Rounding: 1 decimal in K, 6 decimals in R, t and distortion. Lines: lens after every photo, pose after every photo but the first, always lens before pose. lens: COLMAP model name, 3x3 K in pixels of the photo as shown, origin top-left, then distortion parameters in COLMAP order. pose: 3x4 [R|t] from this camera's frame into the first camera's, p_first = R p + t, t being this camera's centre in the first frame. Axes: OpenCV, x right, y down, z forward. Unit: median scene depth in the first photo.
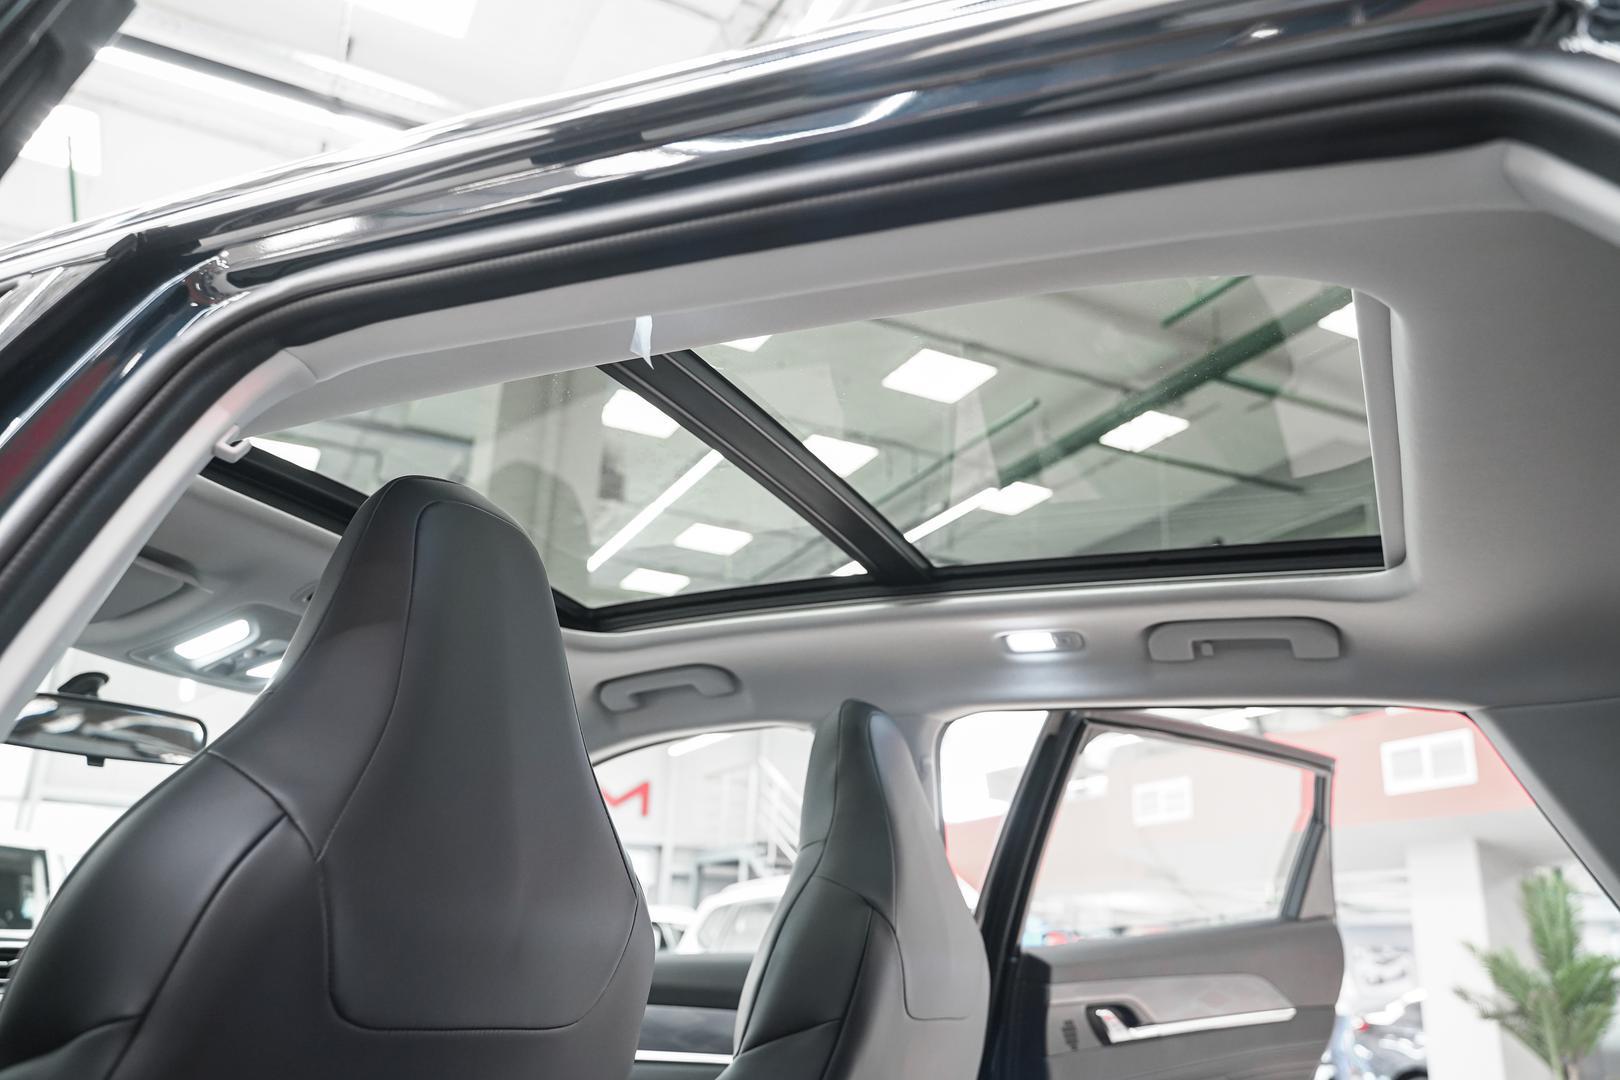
lens RADIAL K [[1315.6, 0, 810.0], [0, 1315.6, 540.0], [0, 0, 1]] dist [-0.006784, -0.010008]
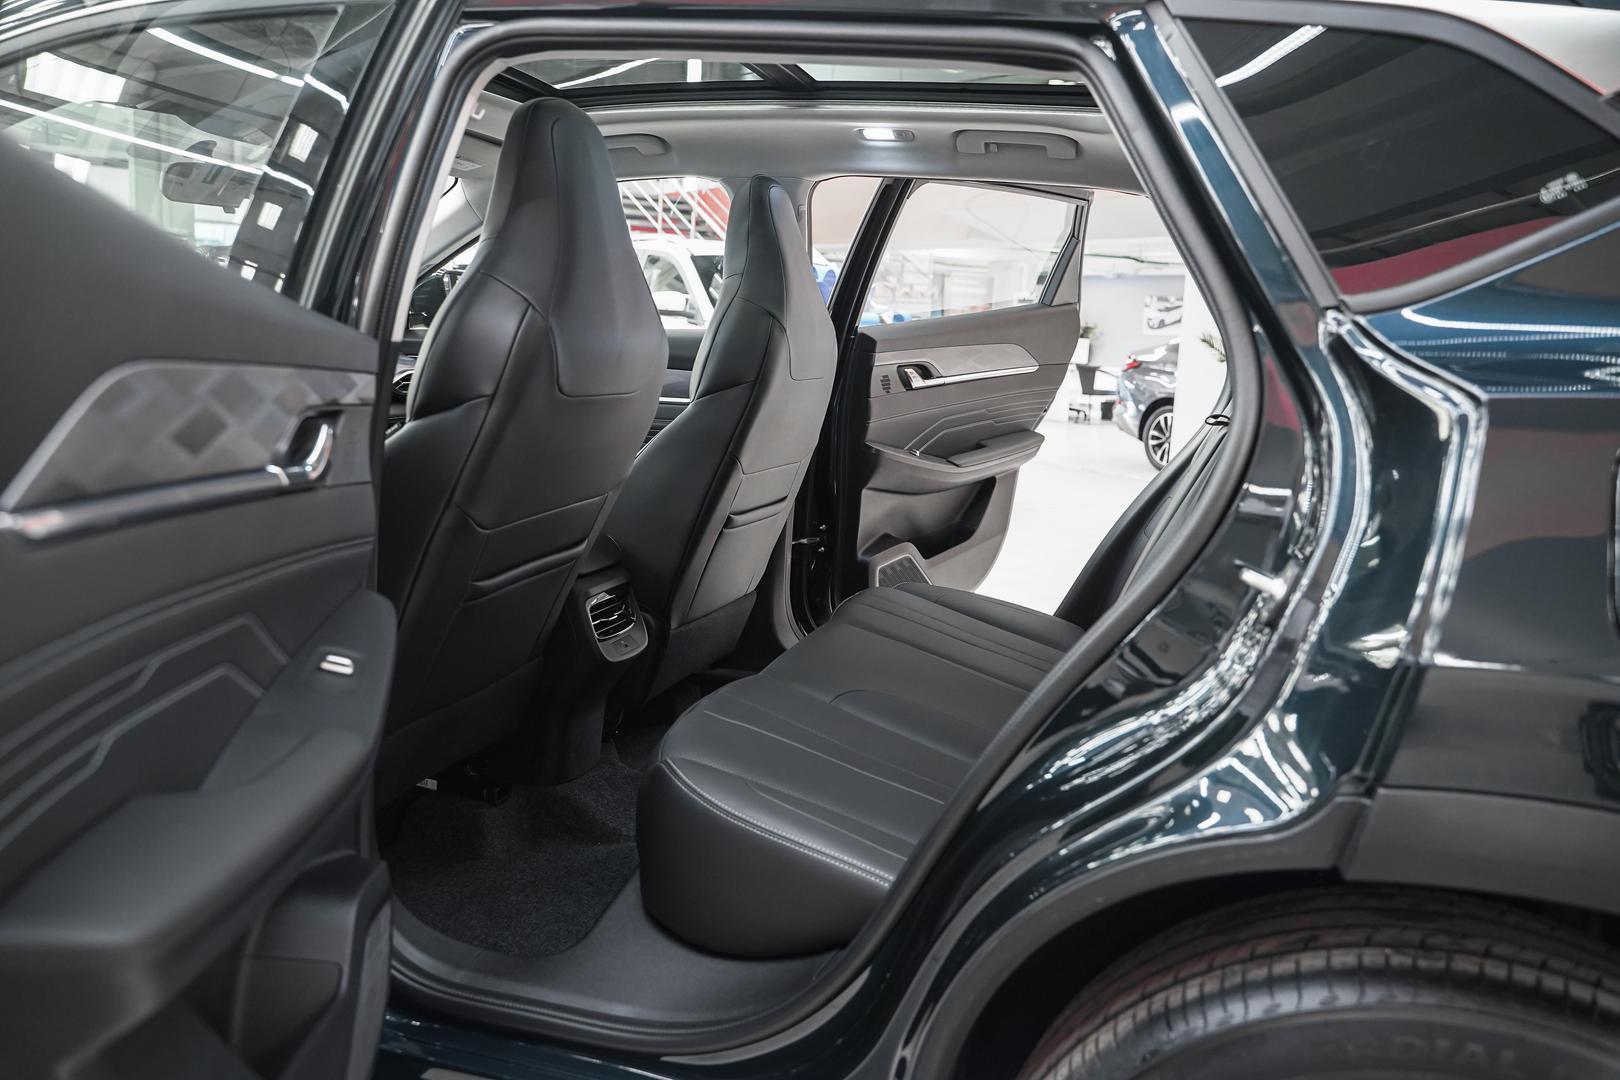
lens RADIAL K [[1315.6, 0, 810.0], [0, 1315.6, 540.0], [0, 0, 1]] dist [-0.006784, -0.010008]
pose [[0.992424, -0.012897, 0.122182, -0.081976], [-0.046477, 0.881165, 0.470518, -0.186545], [-0.113731, -0.472632, 0.873890, -0.428820]]
